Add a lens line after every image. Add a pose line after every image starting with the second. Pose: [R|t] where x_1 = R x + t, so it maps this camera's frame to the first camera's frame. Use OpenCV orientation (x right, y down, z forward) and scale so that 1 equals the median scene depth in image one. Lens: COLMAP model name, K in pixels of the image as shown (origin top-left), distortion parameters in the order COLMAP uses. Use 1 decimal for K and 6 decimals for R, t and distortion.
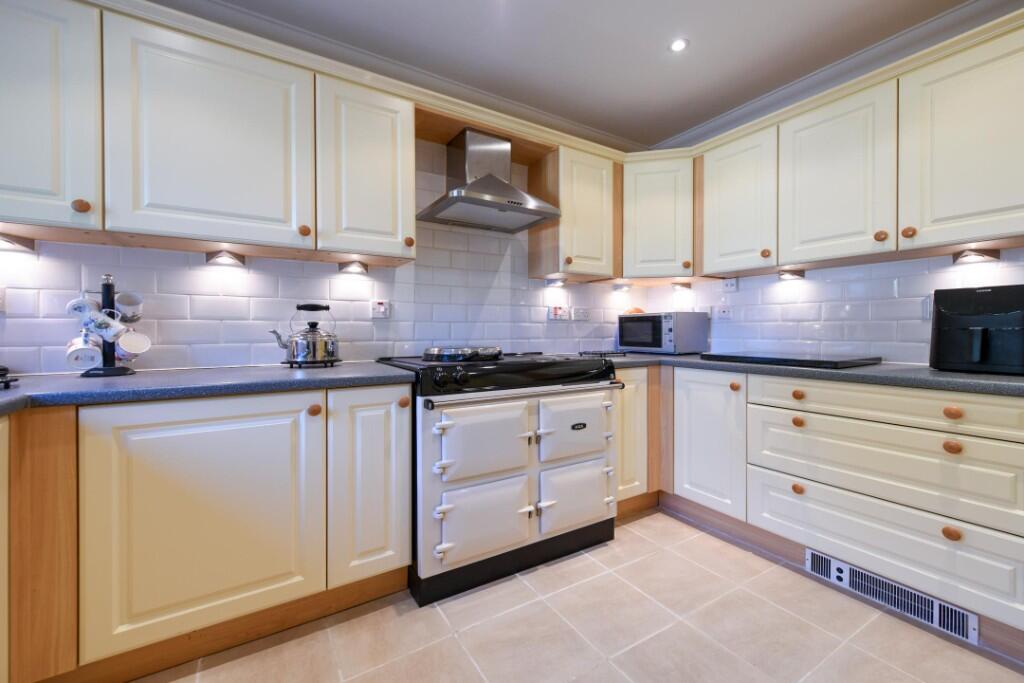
lens RADIAL K [[403.3, 0, 513.4], [0, 403.3, 334.9], [0, 0, 1]] dist [0.000693, -0.000056]
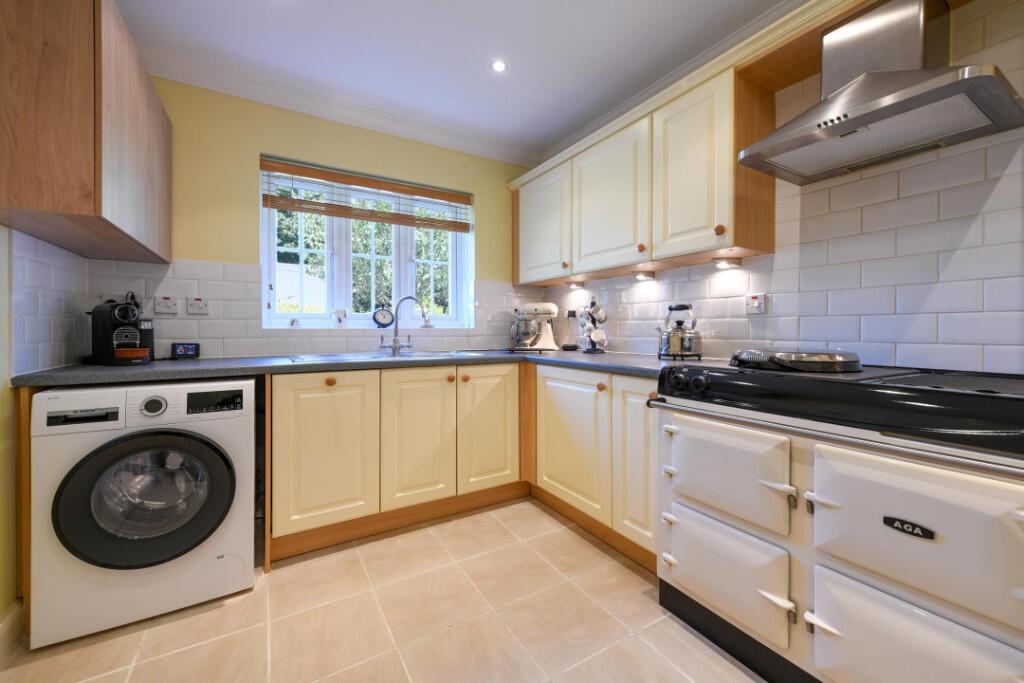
lens RADIAL K [[403.3, 0, 513.4], [0, 403.3, 334.9], [0, 0, 1]] dist [0.000693, -0.000056]
pose [[0.004874, 0.017363, -0.999837, 0.660702], [-0.010584, 0.999794, 0.017311, -0.006193], [0.999932, 0.010498, 0.005057, 0.545102]]
